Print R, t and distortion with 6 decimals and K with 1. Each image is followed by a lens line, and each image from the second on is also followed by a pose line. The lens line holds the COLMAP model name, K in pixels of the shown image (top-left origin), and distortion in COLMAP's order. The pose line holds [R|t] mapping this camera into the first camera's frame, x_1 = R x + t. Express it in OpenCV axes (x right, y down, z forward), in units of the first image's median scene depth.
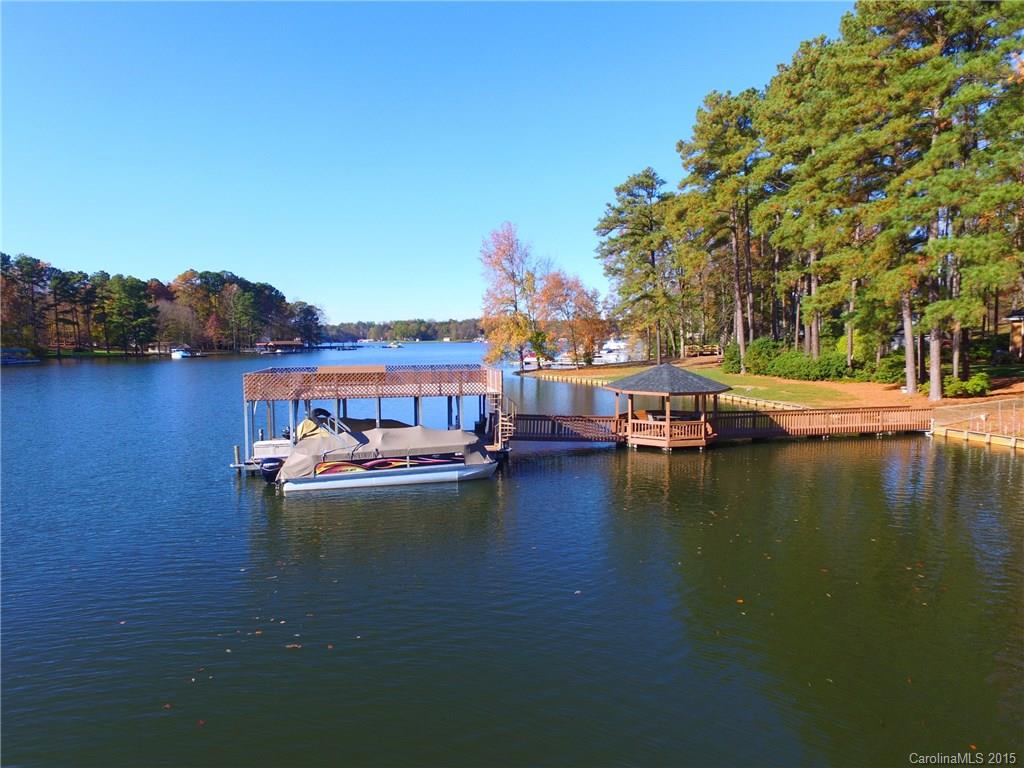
lens RADIAL K [[587.7, 0, 512.0], [0, 587.7, 384.0], [0, 0, 1]] dist [-0.018410, 0.017457]
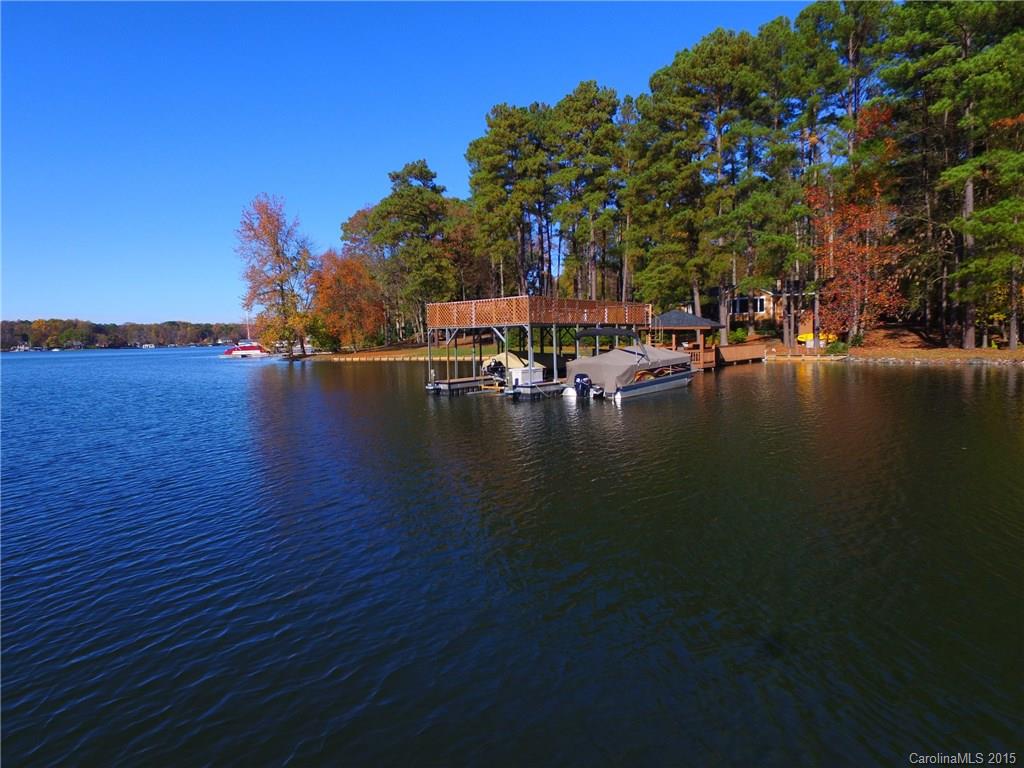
lens RADIAL K [[587.7, 0, 512.0], [0, 587.7, 384.0], [0, 0, 1]] dist [-0.018410, 0.017457]
pose [[0.809504, -0.060183, 0.584022, -0.375906], [0.060638, 0.997983, 0.018791, 0.038102], [-0.583975, 0.020203, 0.811520, 0.063257]]
